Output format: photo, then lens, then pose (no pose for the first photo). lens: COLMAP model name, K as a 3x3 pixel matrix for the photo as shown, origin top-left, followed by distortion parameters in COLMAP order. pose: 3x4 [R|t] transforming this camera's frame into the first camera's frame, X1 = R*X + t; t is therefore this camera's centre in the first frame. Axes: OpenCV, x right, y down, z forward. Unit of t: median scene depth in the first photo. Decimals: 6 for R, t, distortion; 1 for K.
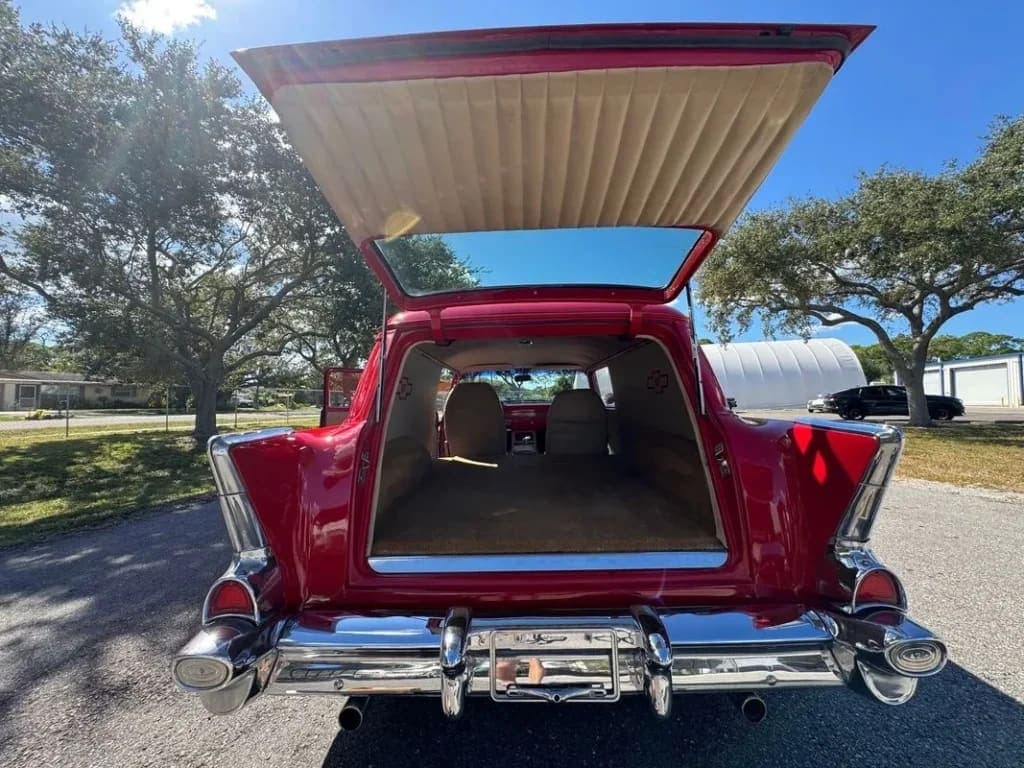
lens RADIAL K [[414.8, 0, 510.2], [0, 414.8, 381.5], [0, 0, 1]] dist [-0.000384, -0.000433]
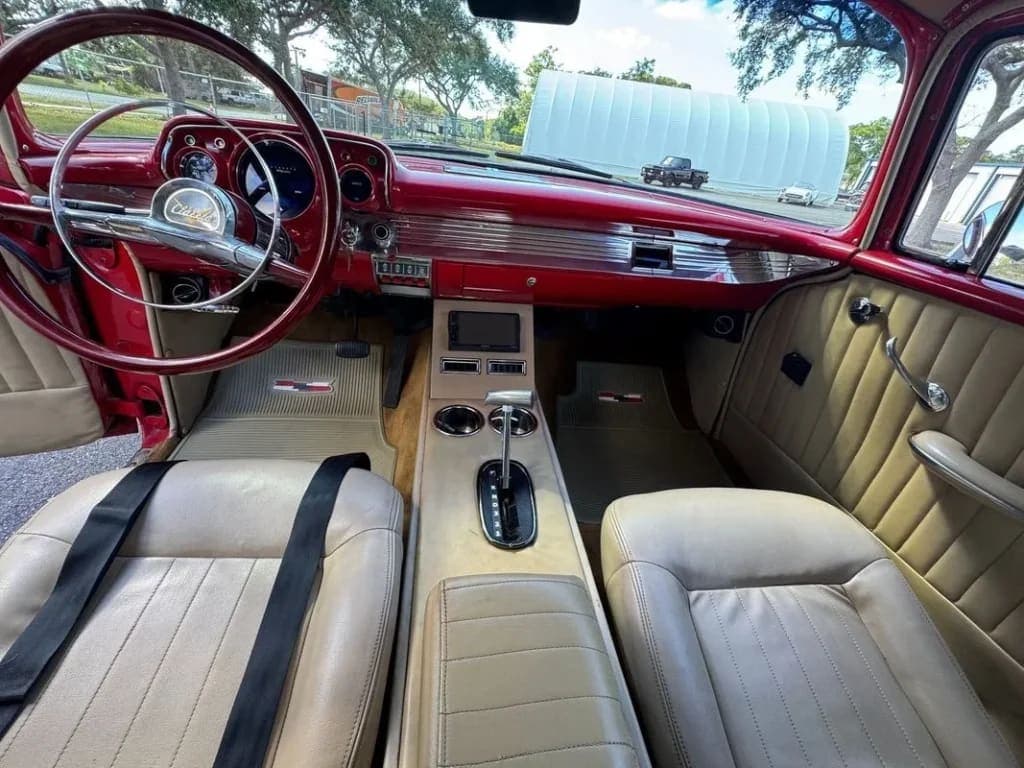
lens RADIAL K [[414.8, 0, 515.9], [0, 414.8, 382.2], [0, 0, 1]] dist [-0.000384, -0.000433]
pose [[0.978981, 0.046304, 0.198623, 0.007720], [-0.147840, 0.831995, 0.534722, 0.009286], [-0.140494, -0.552848, 0.821353, 0.371675]]
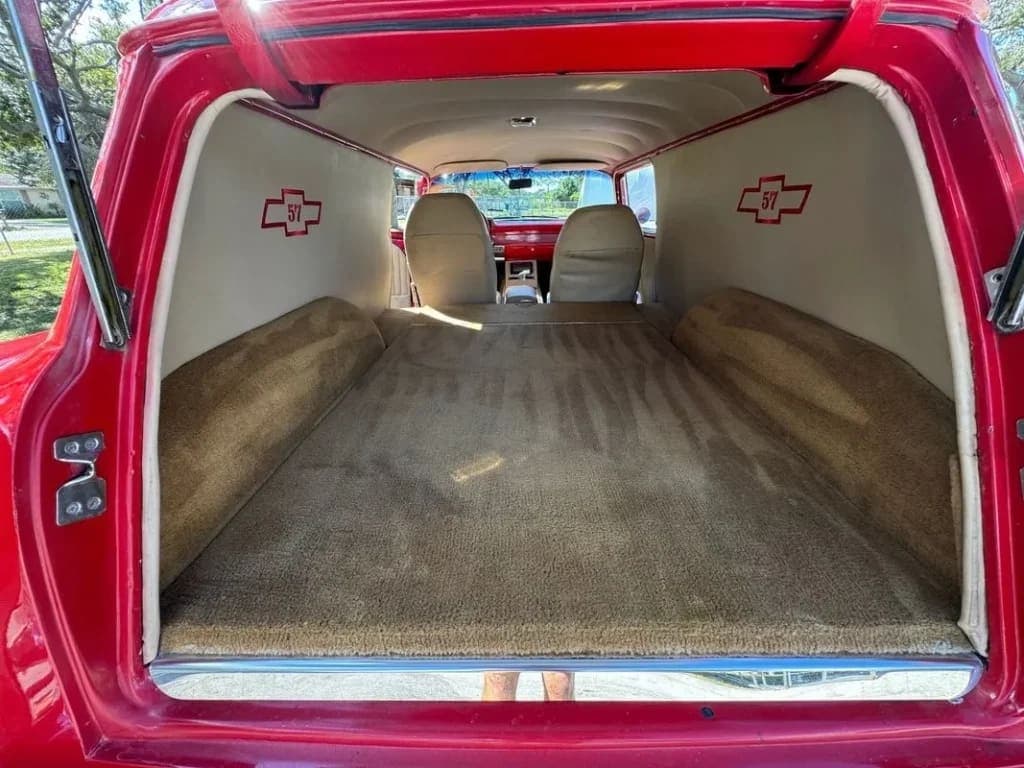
lens RADIAL K [[414.8, 0, 507.6], [0, 414.8, 387.9], [0, 0, 1]] dist [-0.000384, -0.000433]
pose [[0.999993, 0.000874, -0.003752, 0.005404], [0.000878, 0.896642, 0.442755, -0.004607], [0.003751, -0.442755, 0.896635, 0.107902]]
